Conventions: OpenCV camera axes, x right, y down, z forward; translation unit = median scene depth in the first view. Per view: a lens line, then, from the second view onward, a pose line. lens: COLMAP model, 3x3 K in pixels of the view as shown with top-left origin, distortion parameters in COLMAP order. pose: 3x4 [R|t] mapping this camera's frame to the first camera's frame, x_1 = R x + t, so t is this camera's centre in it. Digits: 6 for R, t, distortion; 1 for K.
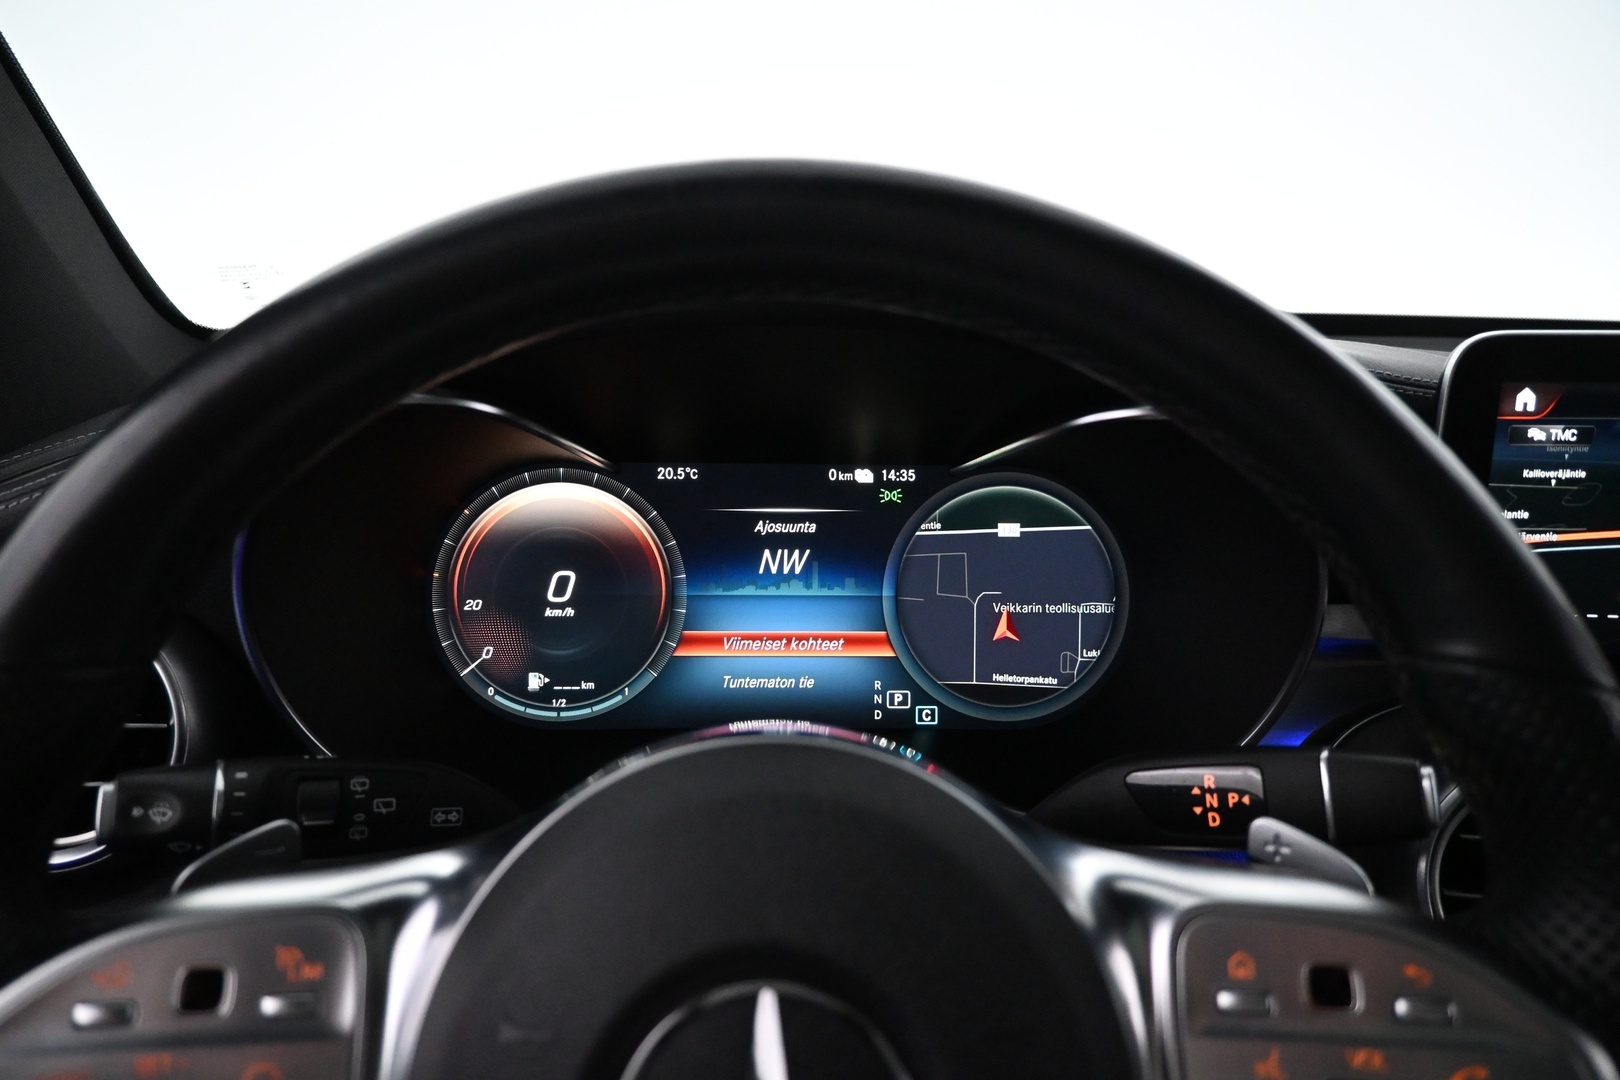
lens RADIAL K [[1099.9, 0, 810.0], [0, 1099.9, 540.0], [0, 0, 1]] dist [-0.005925, -0.003248]
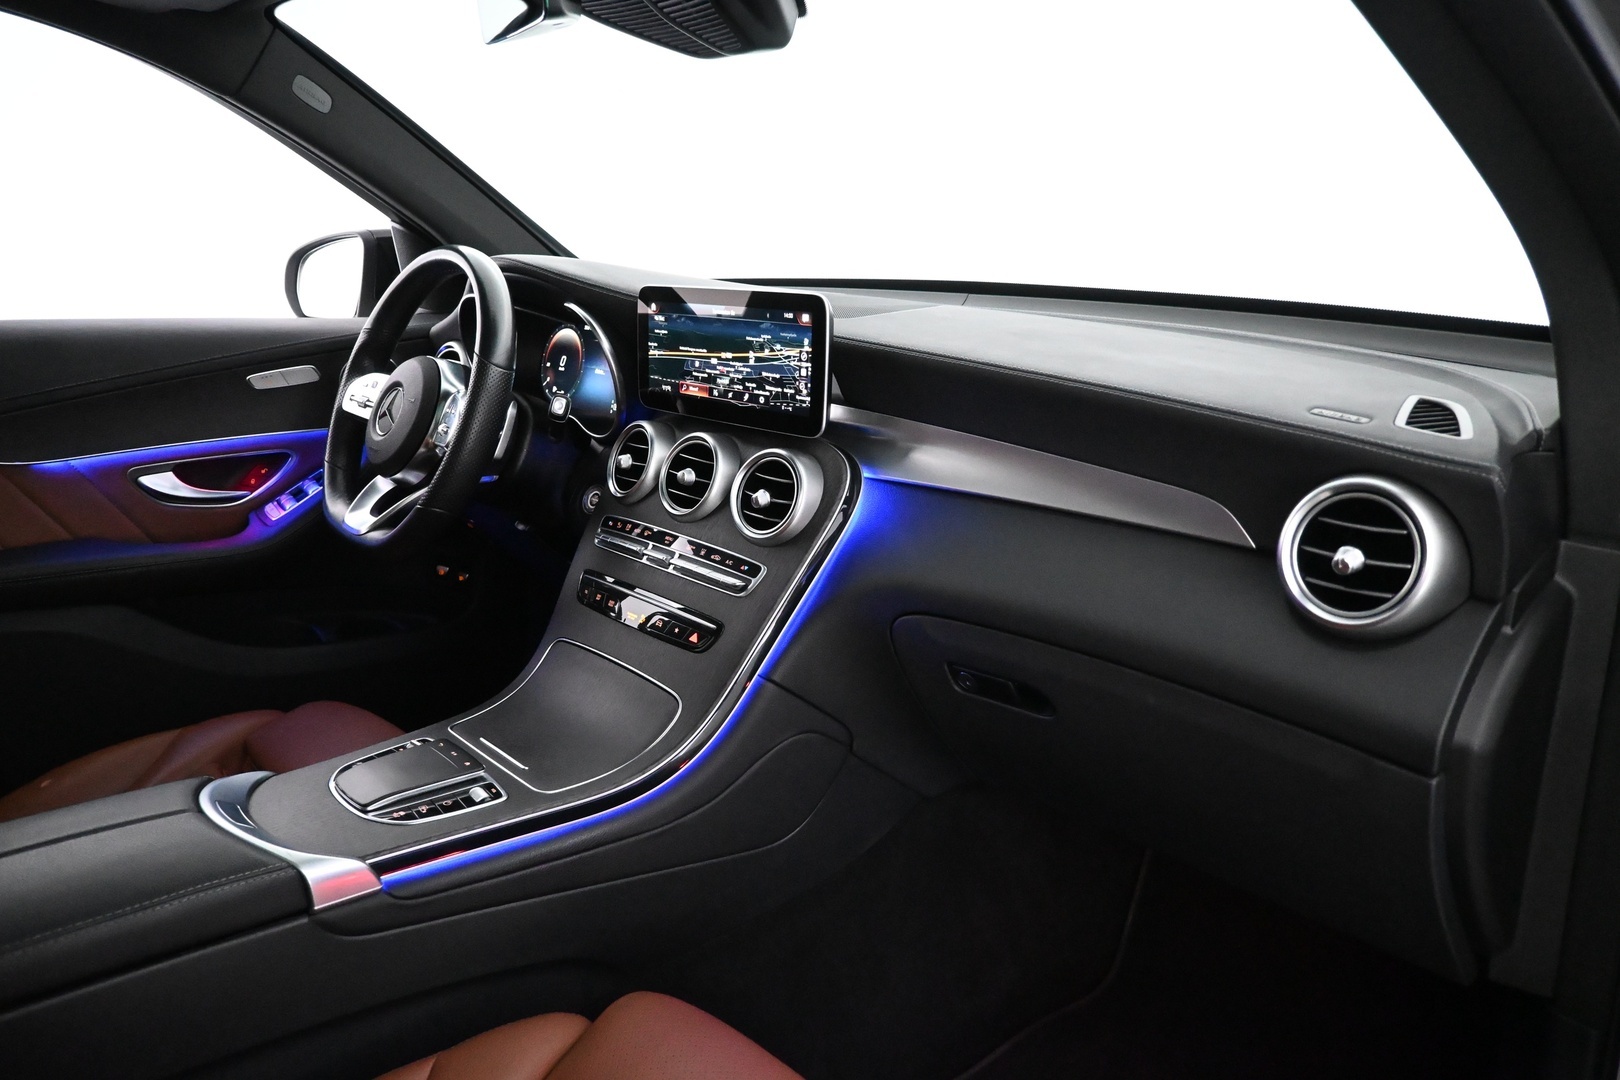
lens RADIAL K [[1099.9, 0, 810.0], [0, 1099.9, 540.0], [0, 0, 1]] dist [-0.005925, -0.003248]
pose [[0.667714, 0.191135, -0.719462, 2.654103], [-0.162872, 0.980569, 0.109345, 0.087852], [0.726382, 0.044169, 0.685871, -0.647017]]
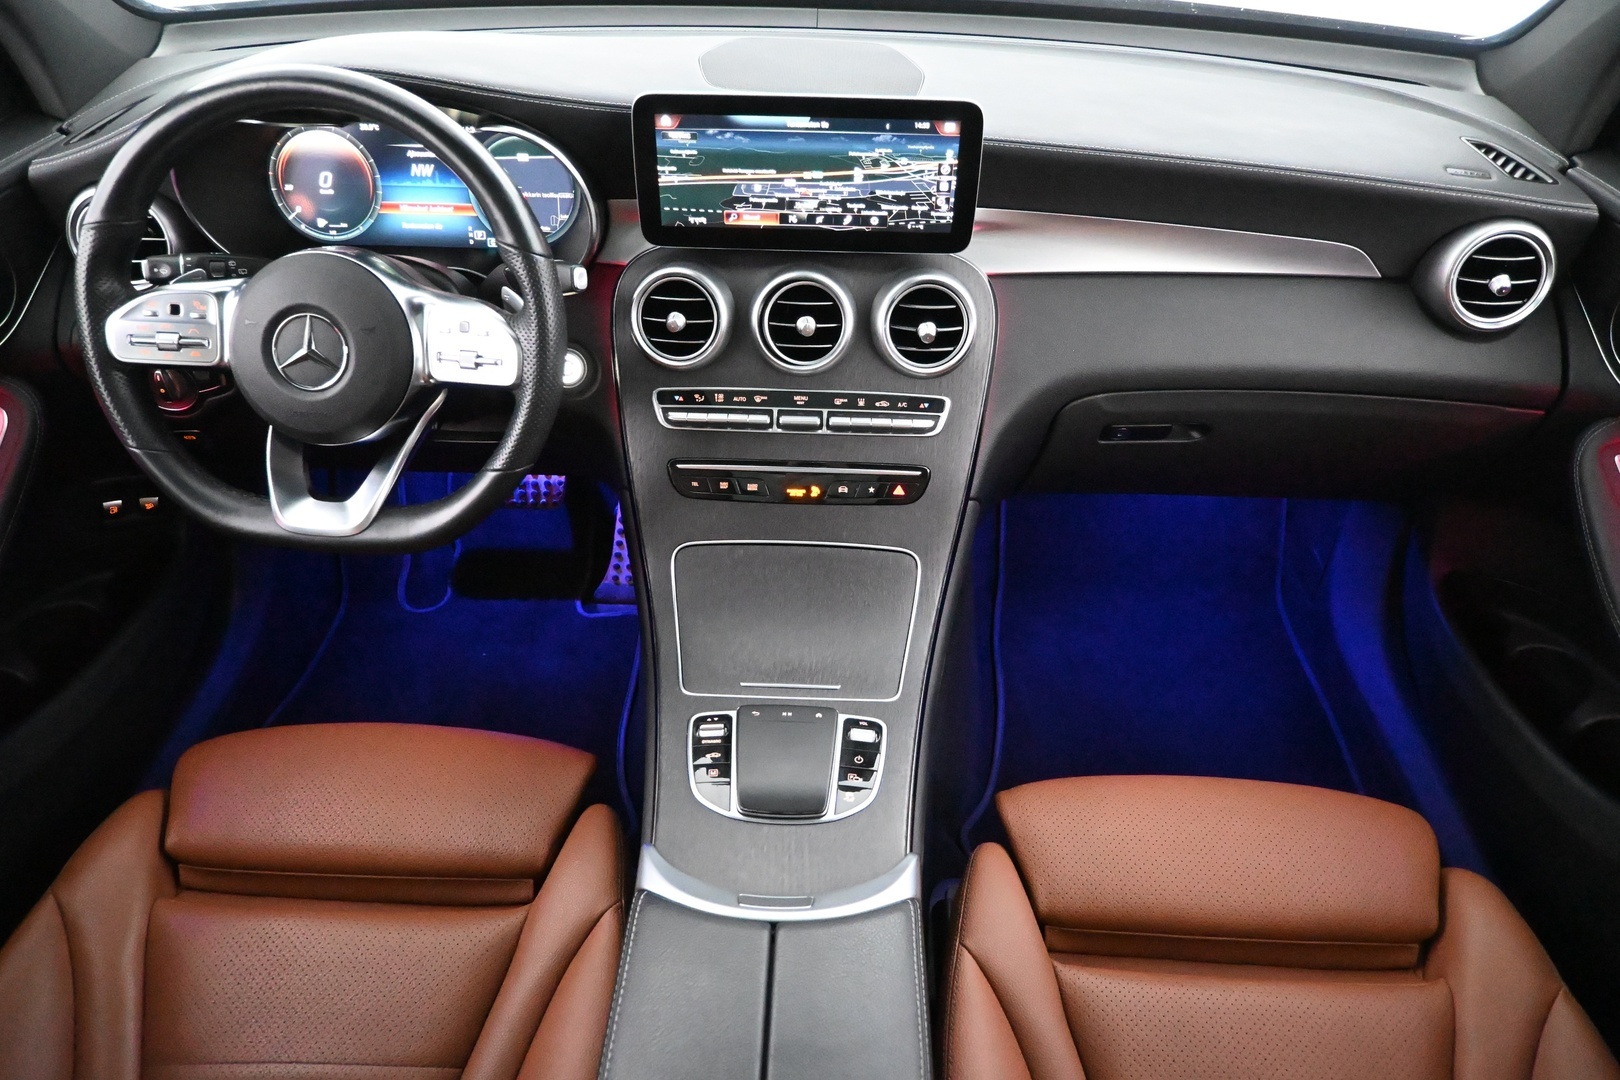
lens RADIAL K [[1099.9, 0, 810.0], [0, 1099.9, 540.0], [0, 0, 1]] dist [-0.005925, -0.003248]
pose [[0.998567, 0.038965, -0.036690, 0.871765], [-0.019958, 0.907187, 0.420254, -0.251656], [0.049660, -0.418920, 0.906664, -1.290245]]
